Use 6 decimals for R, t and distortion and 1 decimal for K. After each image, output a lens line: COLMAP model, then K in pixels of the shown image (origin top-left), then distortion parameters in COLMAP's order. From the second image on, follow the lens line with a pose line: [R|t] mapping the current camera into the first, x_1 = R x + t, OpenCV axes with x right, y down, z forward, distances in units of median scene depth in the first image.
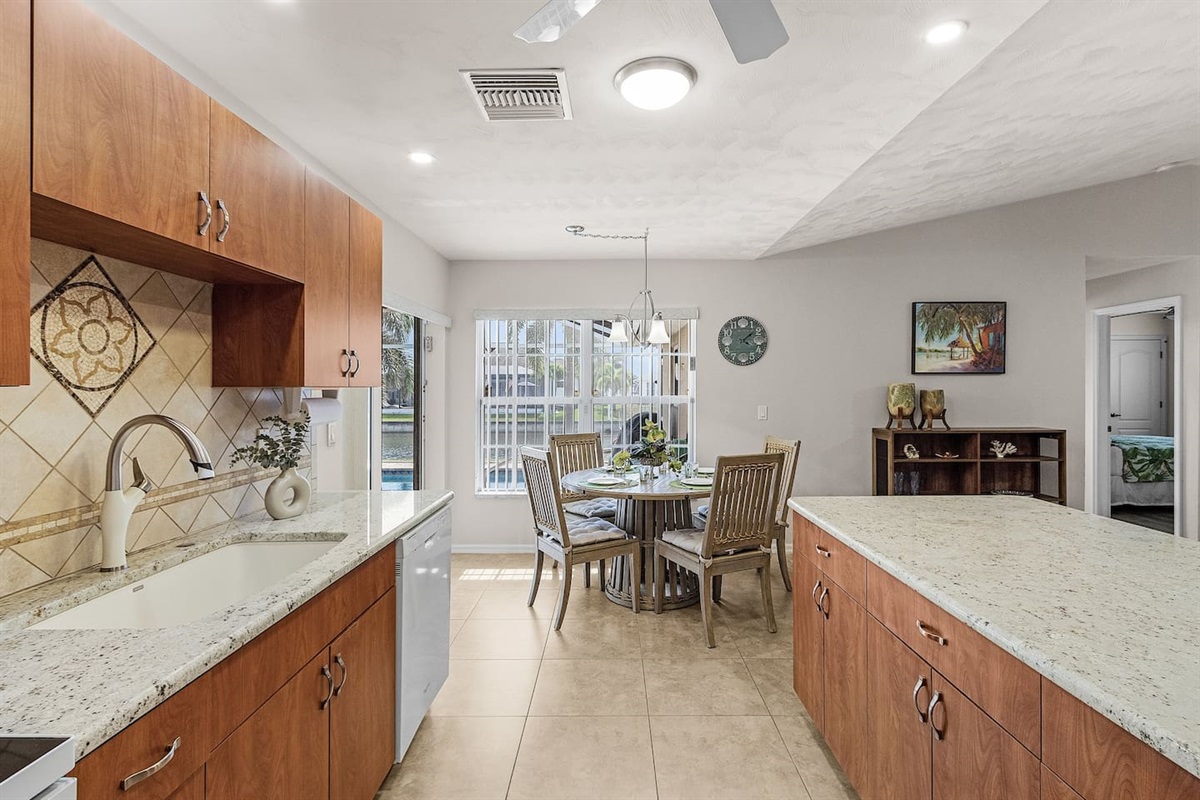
lens RADIAL K [[574.1, 0, 600.4], [0, 574.1, 388.1], [0, 0, 1]] dist [0.000333, -0.000490]
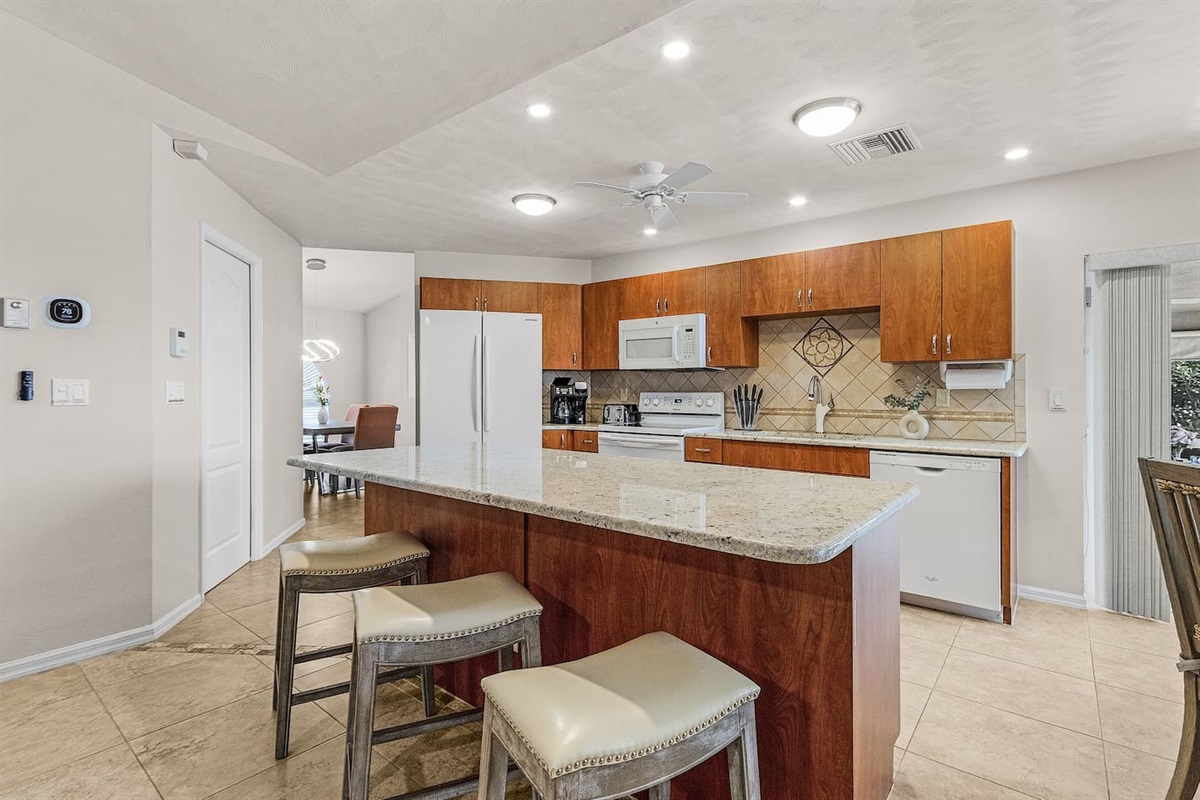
lens RADIAL K [[574.1, 0, 599.8], [0, 574.1, 393.9], [0, 0, 1]] dist [0.000333, -0.000490]
pose [[-0.618000, -0.000168, -0.786178, 1.788529], [-0.007252, 0.999959, 0.005487, 0.116807], [0.786145, 0.009093, -0.617976, 1.745839]]
